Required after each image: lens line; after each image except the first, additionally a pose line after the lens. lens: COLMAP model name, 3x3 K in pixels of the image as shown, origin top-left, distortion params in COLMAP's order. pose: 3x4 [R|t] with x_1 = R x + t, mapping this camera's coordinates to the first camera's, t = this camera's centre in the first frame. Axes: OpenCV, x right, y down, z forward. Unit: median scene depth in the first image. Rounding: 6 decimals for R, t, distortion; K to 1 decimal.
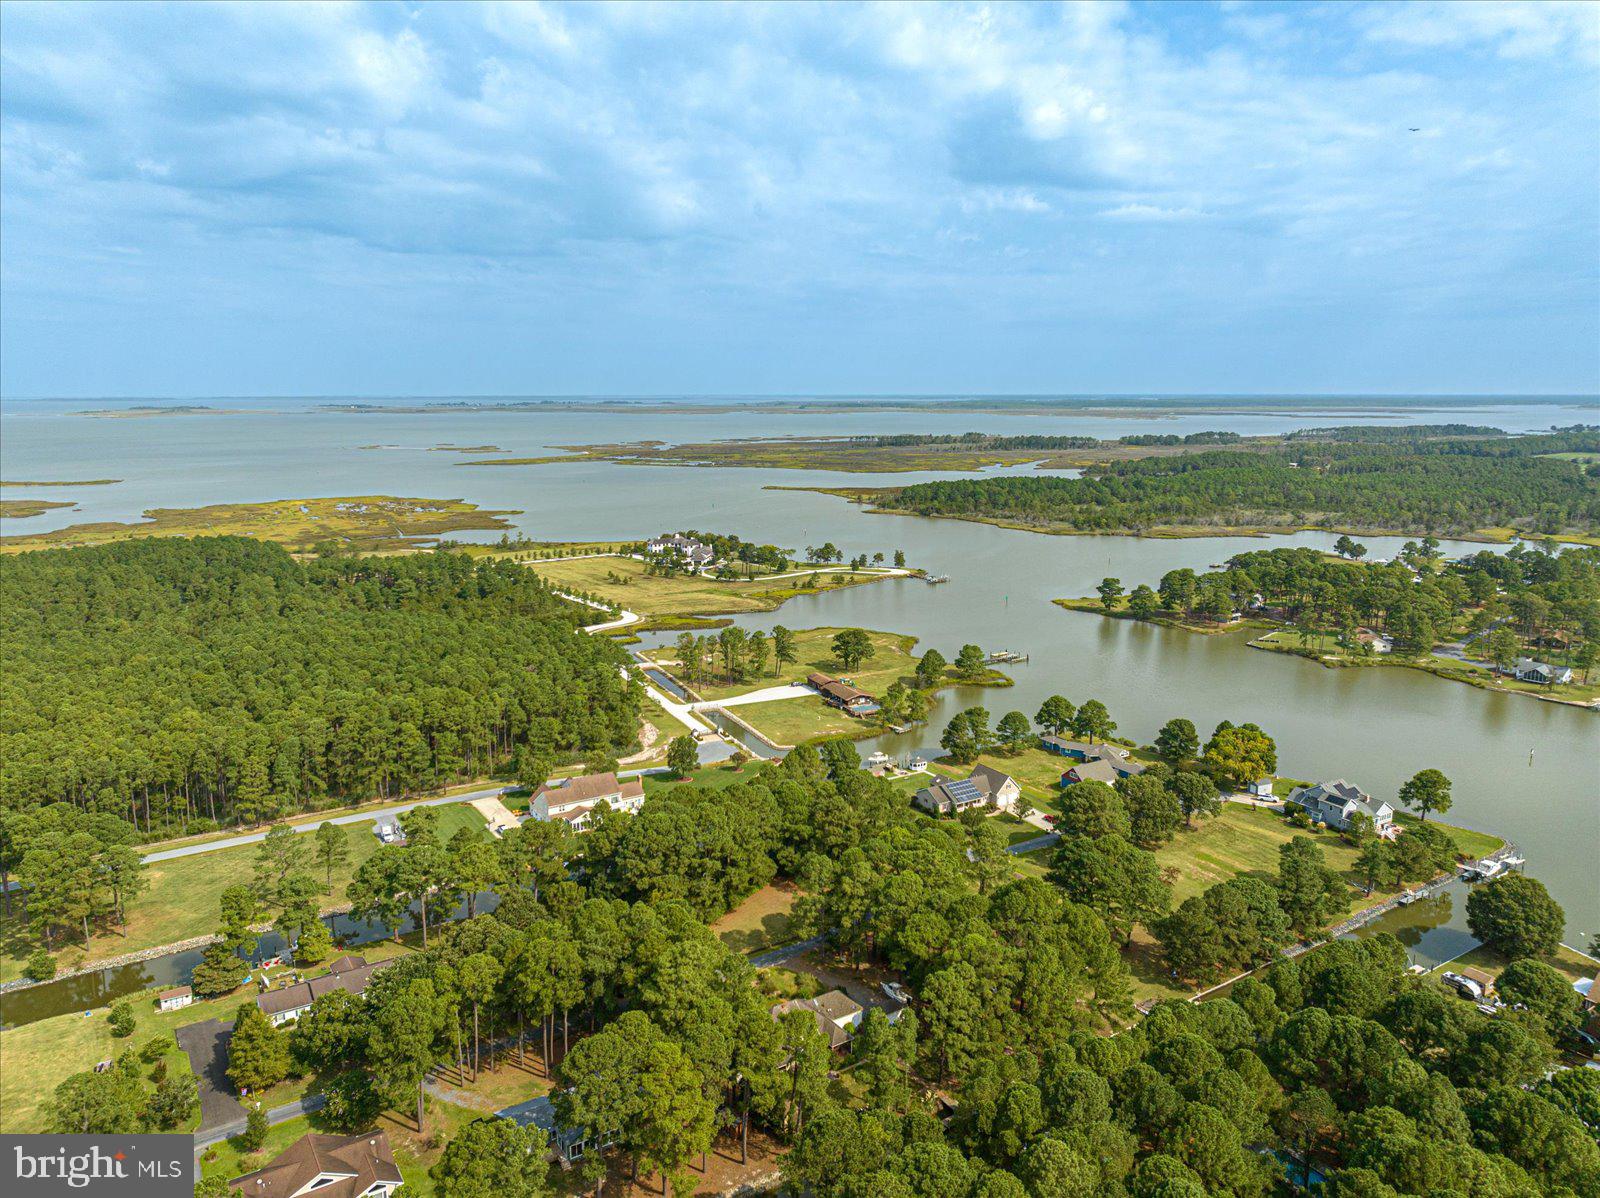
lens RADIAL K [[1104.4, 0, 800.0], [0, 1104.4, 599.0], [0, 0, 1]] dist [-0.005884, -0.012712]
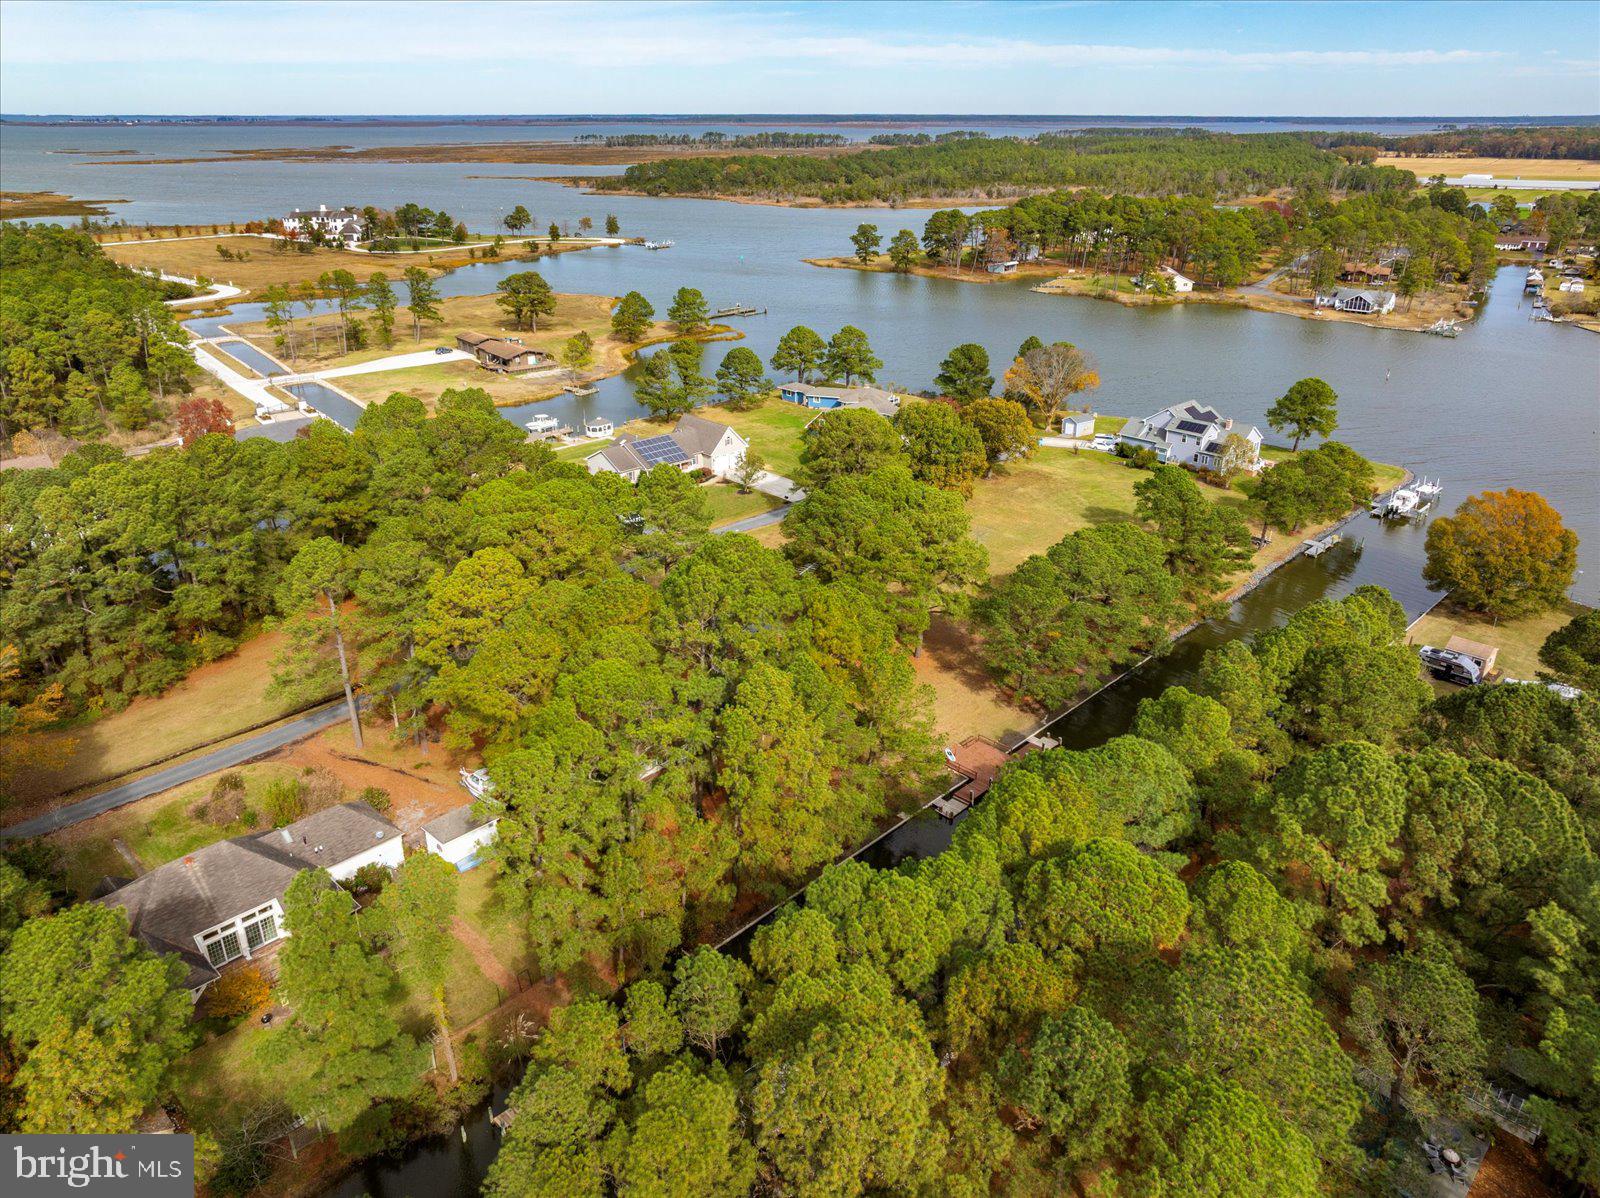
lens RADIAL K [[1104.4, 0, 800.0], [0, 1104.4, 599.0], [0, 0, 1]] dist [-0.005884, -0.012712]
pose [[0.975530, -0.087715, 0.201612, 0.076203], [0.039163, 0.971632, 0.233234, 0.093073], [-0.216350, -0.219631, 0.951291, 0.293530]]
